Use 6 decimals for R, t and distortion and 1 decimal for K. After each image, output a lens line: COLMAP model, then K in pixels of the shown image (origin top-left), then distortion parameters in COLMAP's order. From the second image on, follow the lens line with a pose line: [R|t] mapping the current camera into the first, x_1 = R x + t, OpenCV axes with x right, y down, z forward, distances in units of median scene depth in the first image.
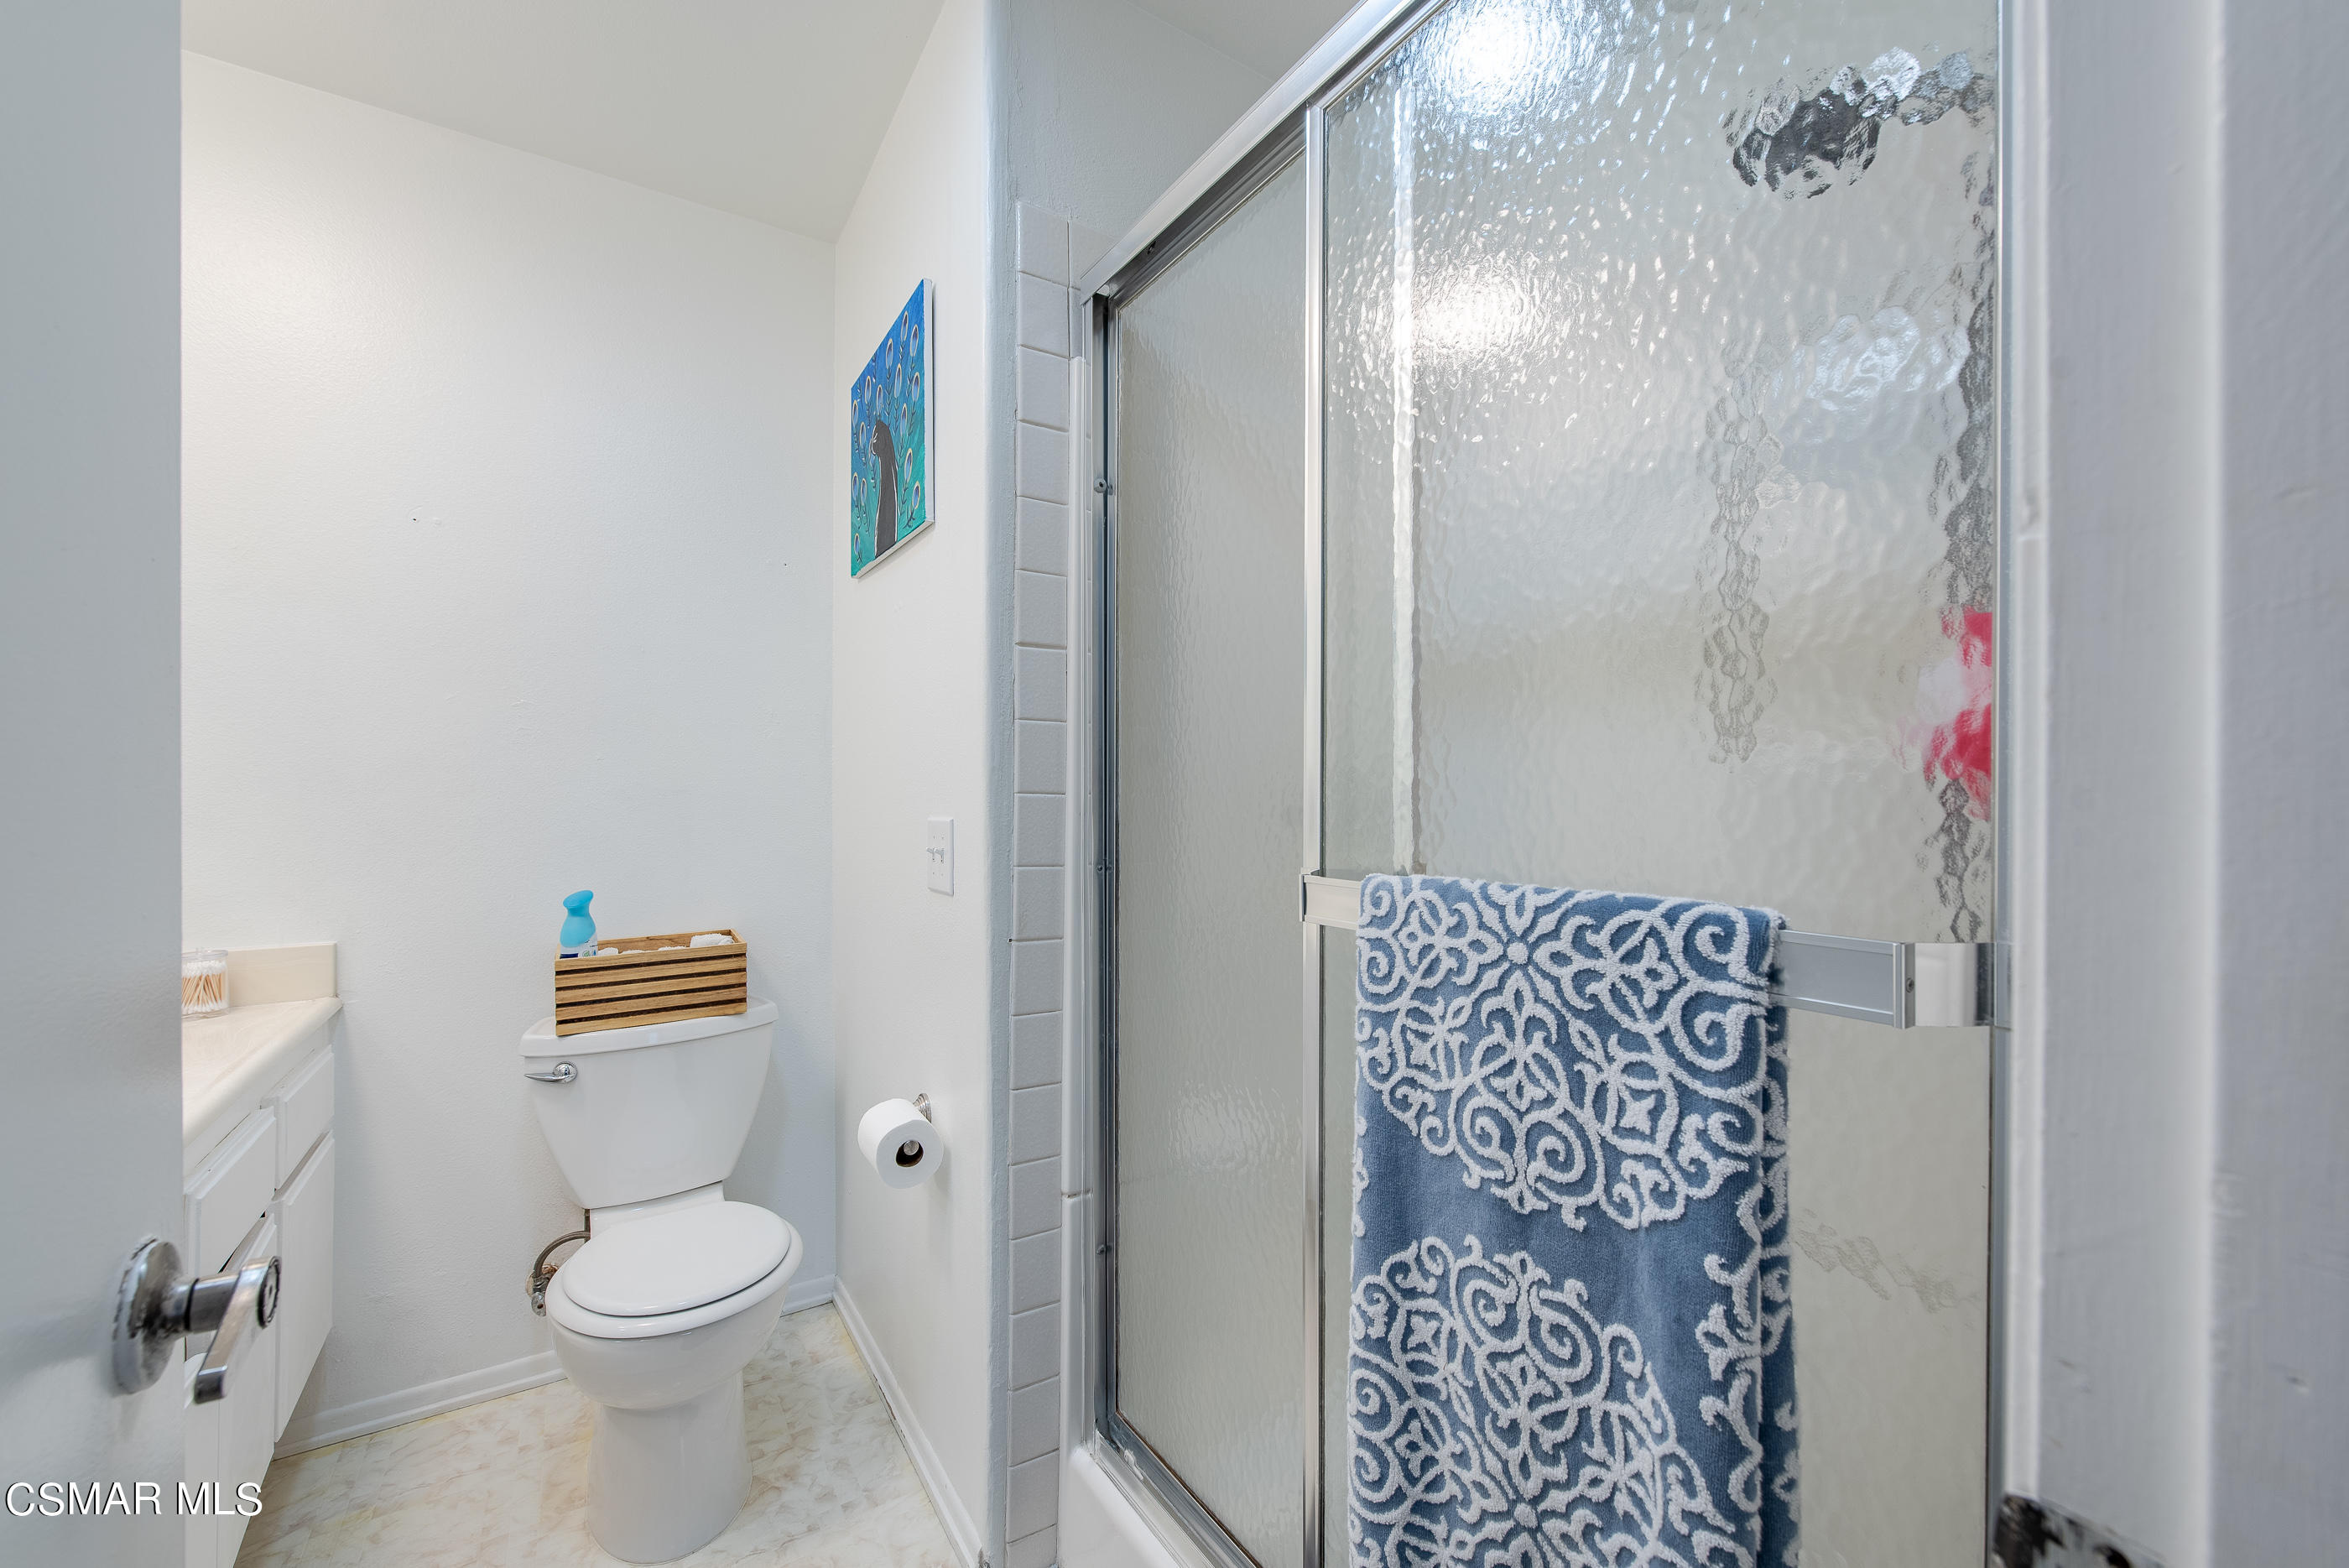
lens RADIAL K [[925.0, 0, 1183.0], [0, 925.0, 785.6], [0, 0, 1]] dist [0.002826, -0.000237]
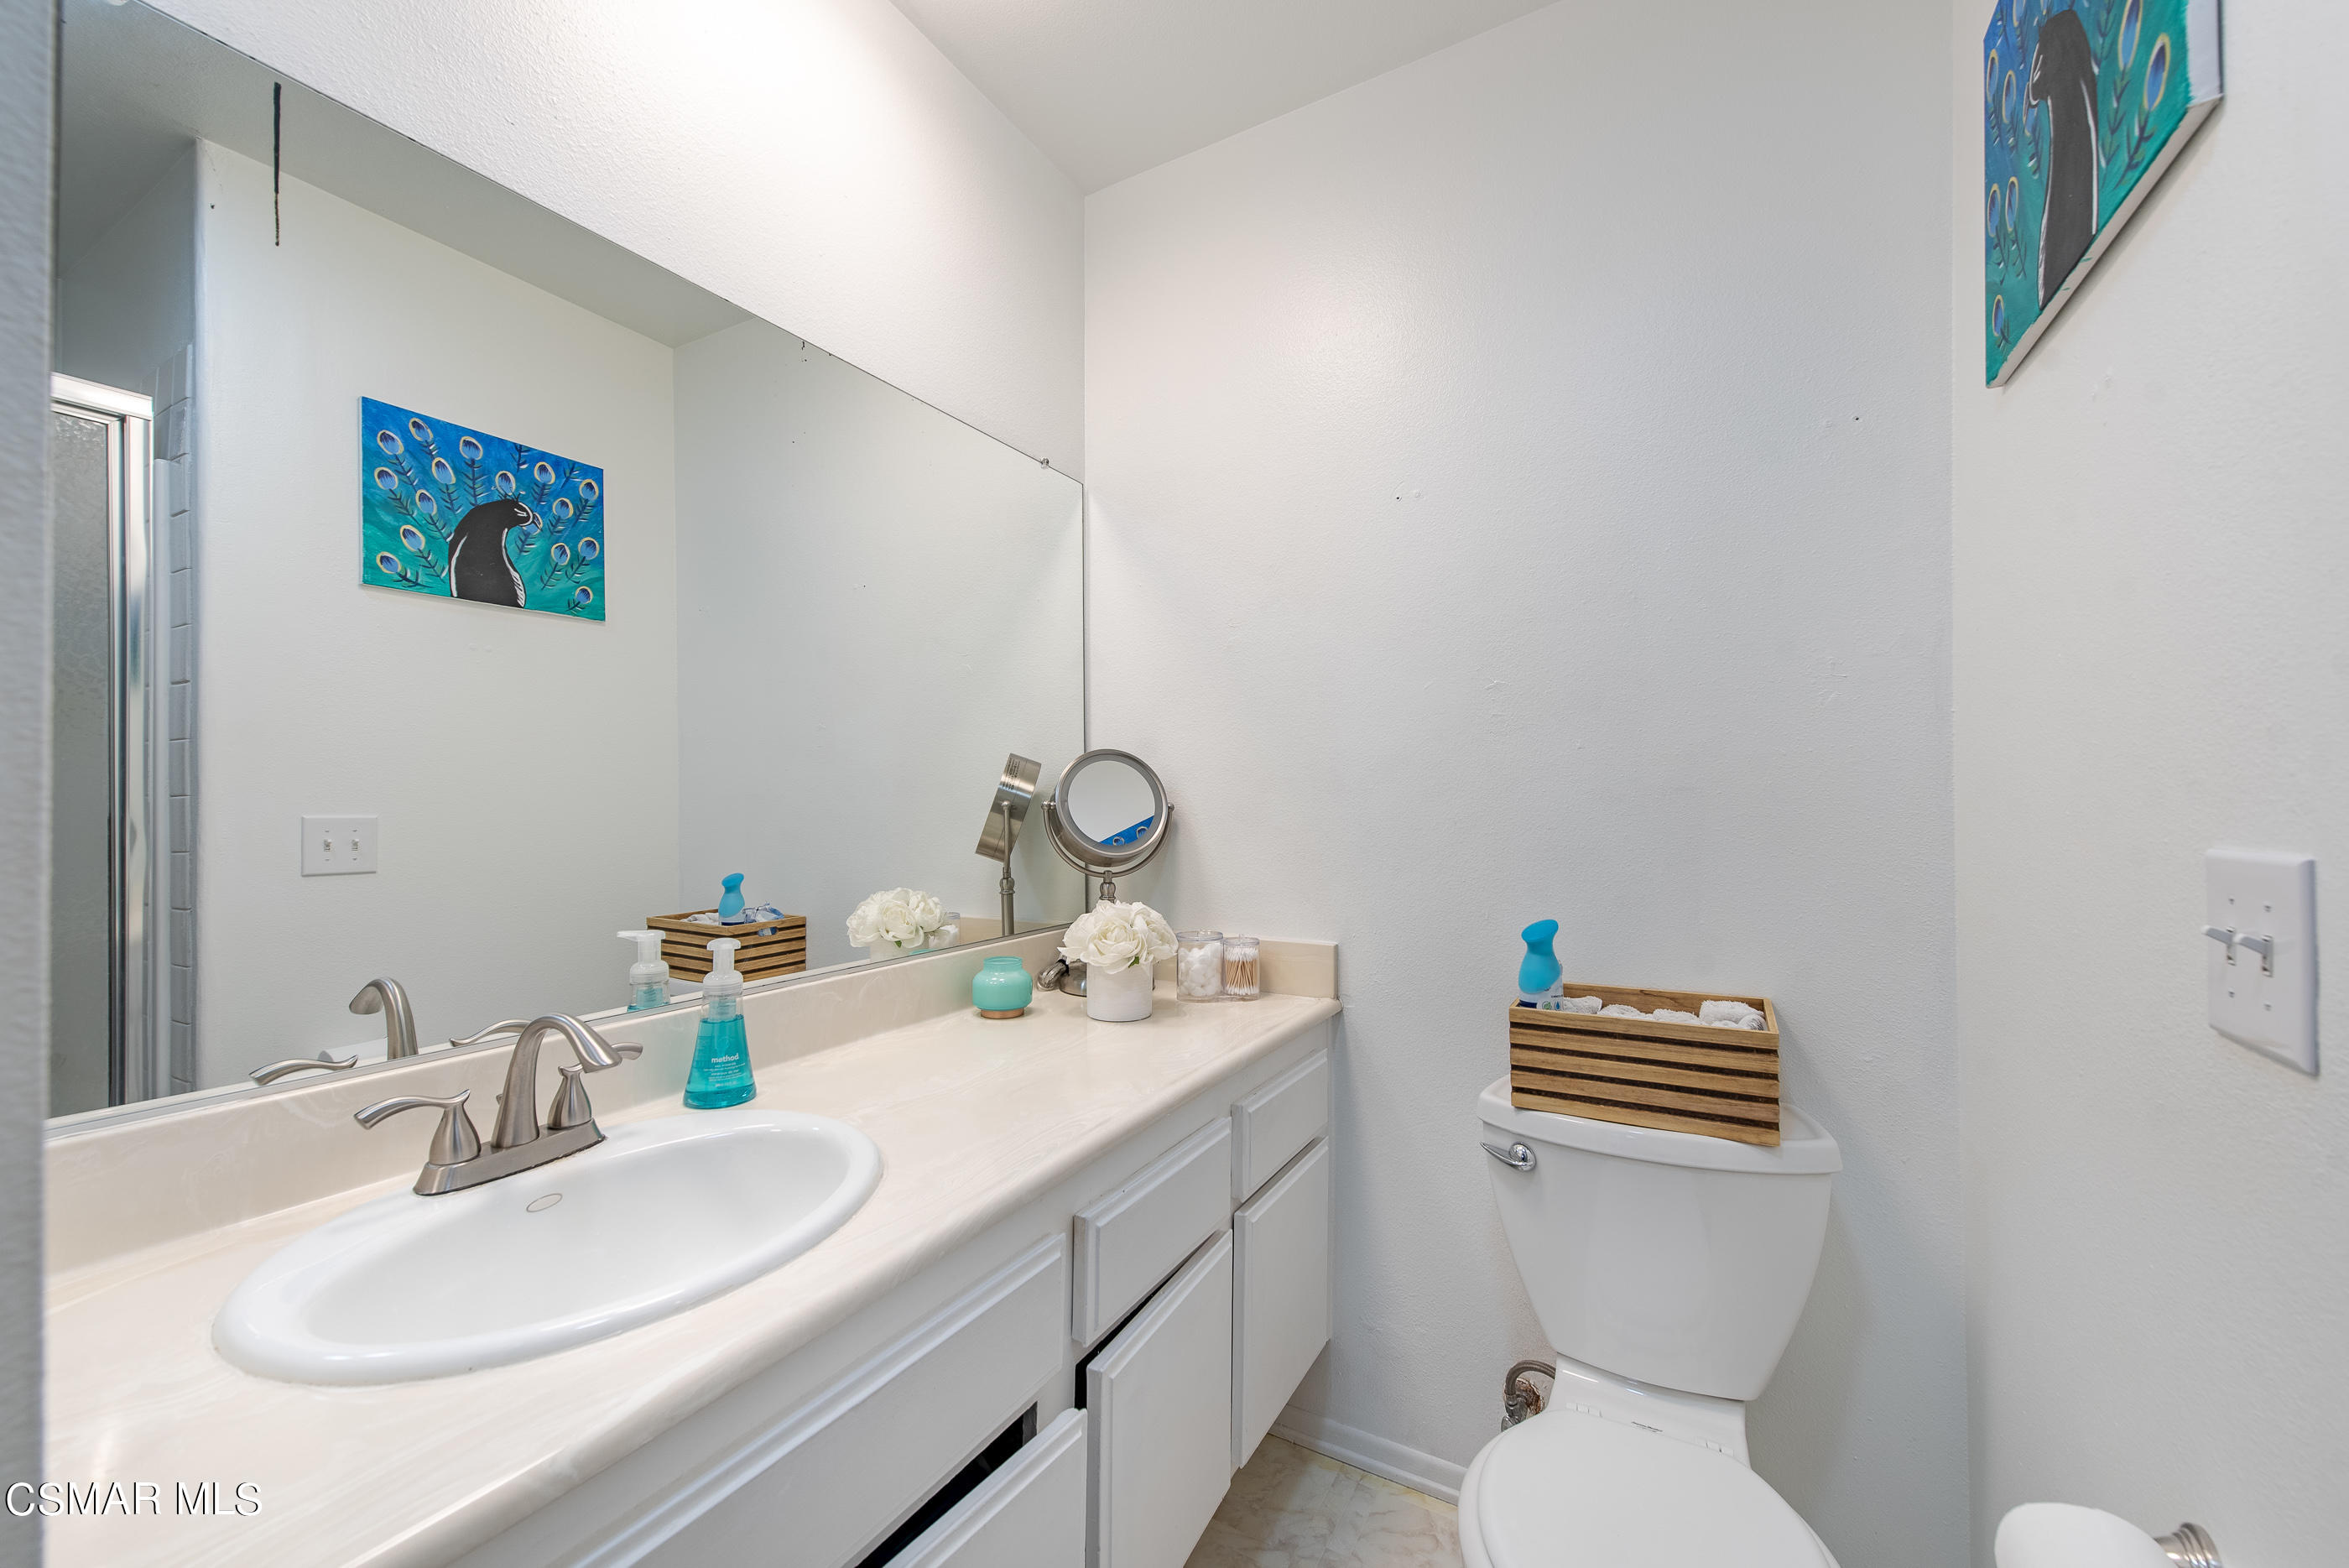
lens RADIAL K [[925.0, 0, 1183.0], [0, 925.0, 785.6], [0, 0, 1]] dist [0.002826, -0.000237]
pose [[0.463875, -0.007618, -0.885868, -0.118605], [0.009111, 0.999951, -0.003828, 0.004102], [0.885854, -0.006296, 0.463922, 0.397890]]
